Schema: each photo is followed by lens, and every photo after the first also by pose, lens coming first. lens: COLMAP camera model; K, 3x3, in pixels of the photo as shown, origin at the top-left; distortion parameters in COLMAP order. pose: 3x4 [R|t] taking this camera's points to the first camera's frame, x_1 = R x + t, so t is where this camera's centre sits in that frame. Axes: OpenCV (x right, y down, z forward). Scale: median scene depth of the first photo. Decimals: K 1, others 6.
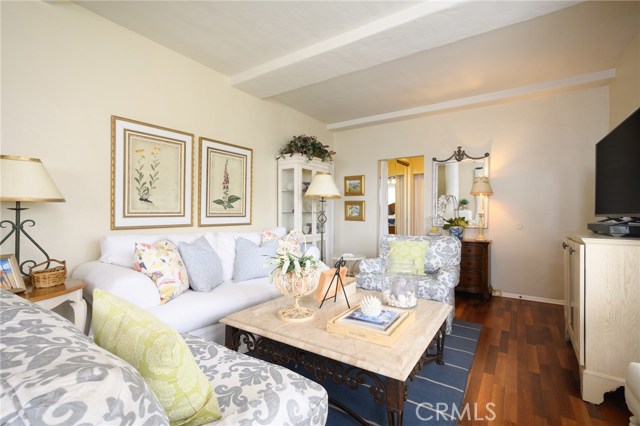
lens RADIAL K [[289.2, 0, 319.3], [0, 289.2, 210.3], [0, 0, 1]] dist [0.002461, -0.000081]
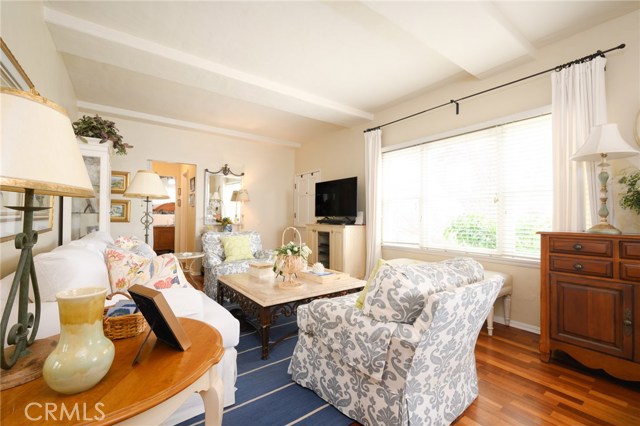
lens RADIAL K [[273.4, 0, 316.7], [0, 273.4, 213.6], [0, 0, 1]] dist [-0.002333, -0.000143]
pose [[0.347348, 0.005298, 0.937721, -0.740874], [-0.018222, 0.999833, 0.001100, -0.002985], [-0.937559, -0.017469, 0.347387, 0.219643]]
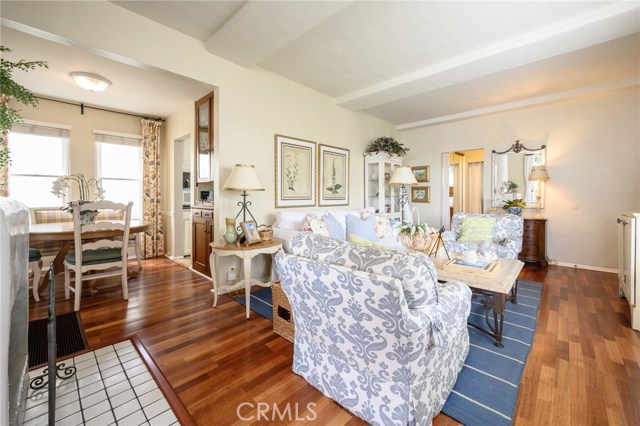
lens RADIAL K [[253.5, 0, 322.9], [0, 253.5, 198.2], [0, 0, 1]] dist [0.002948, 0.000091]
pose [[0.987028, -0.004439, -0.160485, -0.193284], [0.007031, 0.999854, 0.015590, -0.004038], [0.160392, -0.016517, 0.986915, -0.233060]]
